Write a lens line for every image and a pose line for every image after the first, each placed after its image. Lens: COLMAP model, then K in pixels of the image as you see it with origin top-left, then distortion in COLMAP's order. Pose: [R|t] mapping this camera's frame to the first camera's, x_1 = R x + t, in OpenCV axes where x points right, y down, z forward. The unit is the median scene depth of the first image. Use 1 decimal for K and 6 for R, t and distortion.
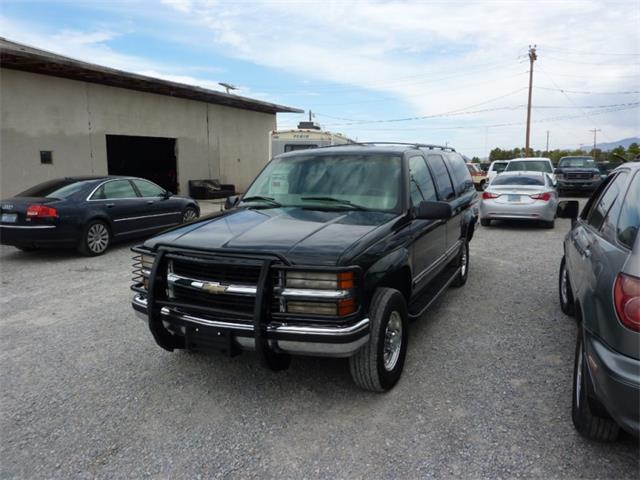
lens RADIAL K [[473.4, 0, 319.6], [0, 473.4, 237.7], [0, 0, 1]] dist [-0.025439, -0.002004]
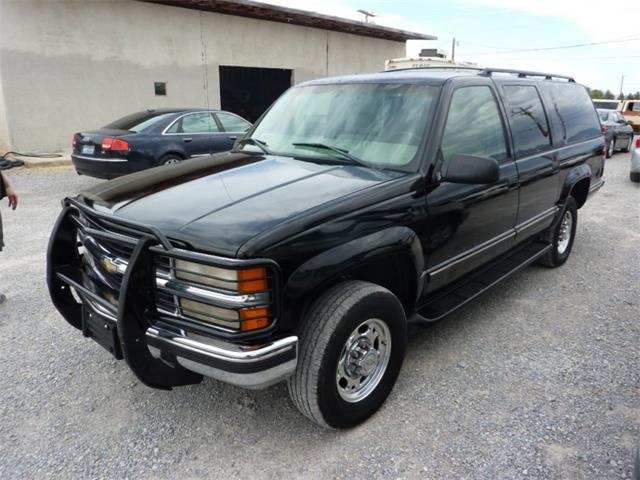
lens RADIAL K [[473.4, 0, 319.6], [0, 473.4, 237.7], [0, 0, 1]] dist [-0.025439, -0.002004]
pose [[0.956420, 0.089850, -0.277826, 0.092299], [-0.052199, 0.988764, 0.140074, -0.018044], [0.287290, -0.119468, 0.950364, 0.121151]]
